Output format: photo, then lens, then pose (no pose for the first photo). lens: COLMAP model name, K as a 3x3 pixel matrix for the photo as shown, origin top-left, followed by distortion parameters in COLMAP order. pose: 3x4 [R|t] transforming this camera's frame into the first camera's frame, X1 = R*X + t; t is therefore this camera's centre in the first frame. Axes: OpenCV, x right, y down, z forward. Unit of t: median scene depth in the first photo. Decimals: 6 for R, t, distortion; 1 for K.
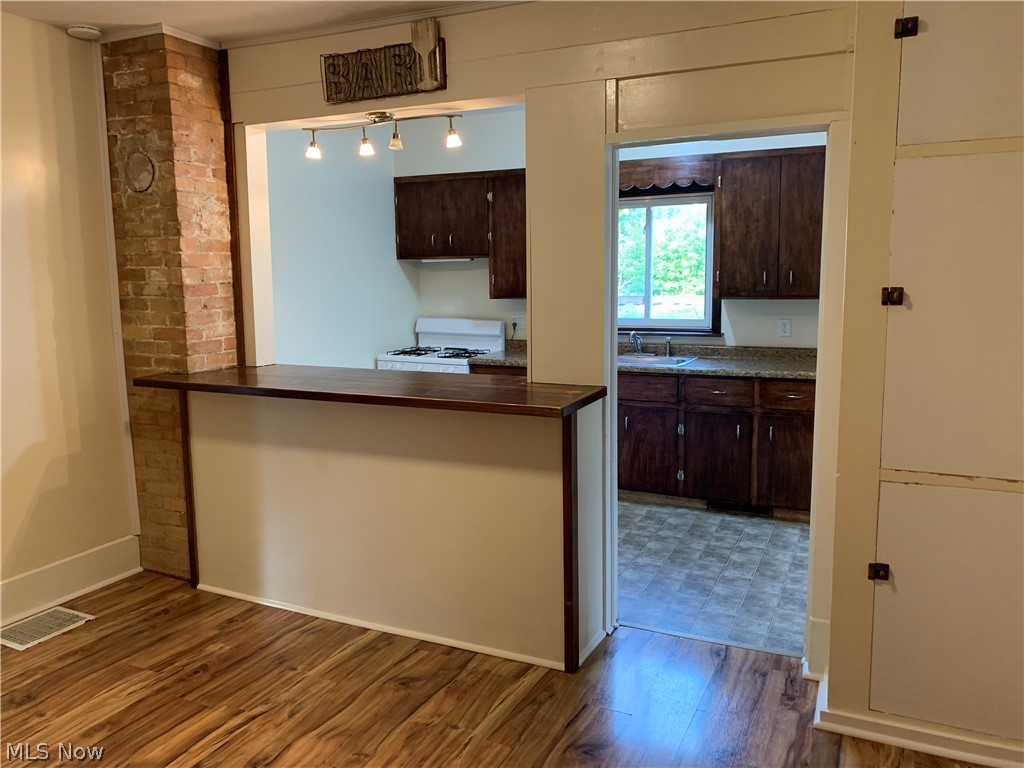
lens RADIAL K [[798.4, 0, 509.8], [0, 798.4, 387.2], [0, 0, 1]] dist [0.017654, -0.007434]
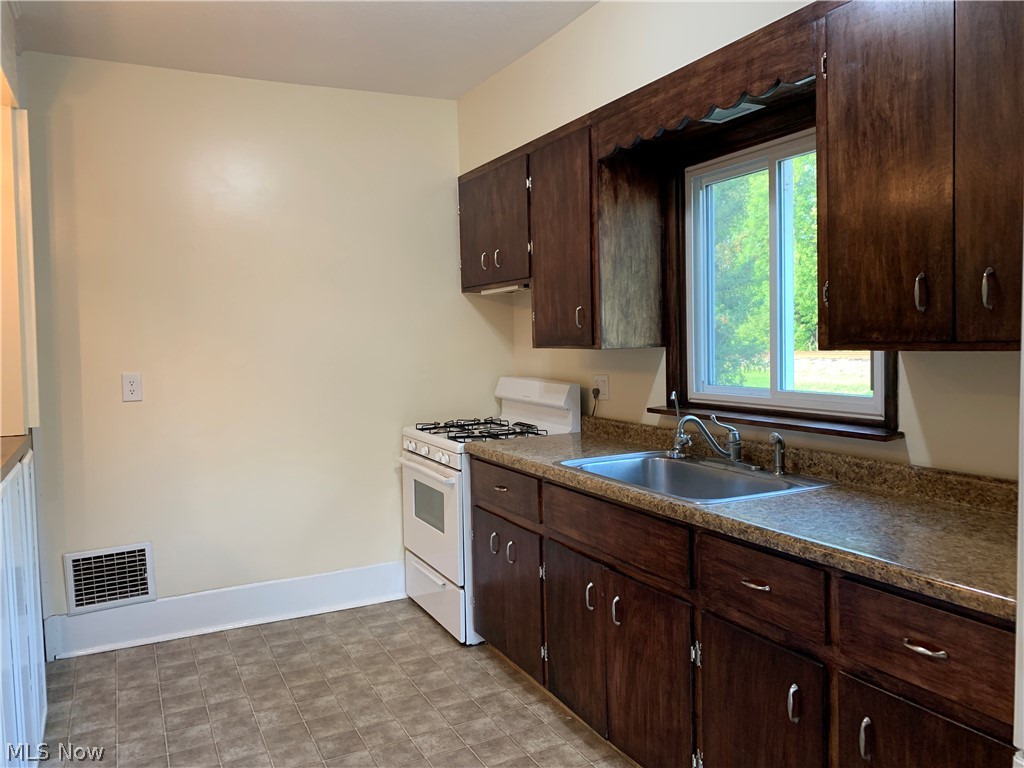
lens RADIAL K [[798.4, 0, 513.1], [0, 798.4, 376.1], [0, 0, 1]] dist [0.017654, -0.007434]
pose [[0.777929, 0.026692, -0.627785, 0.397017], [-0.077645, 0.995524, -0.053888, -0.062836], [0.623536, 0.090666, 0.776519, 0.588855]]
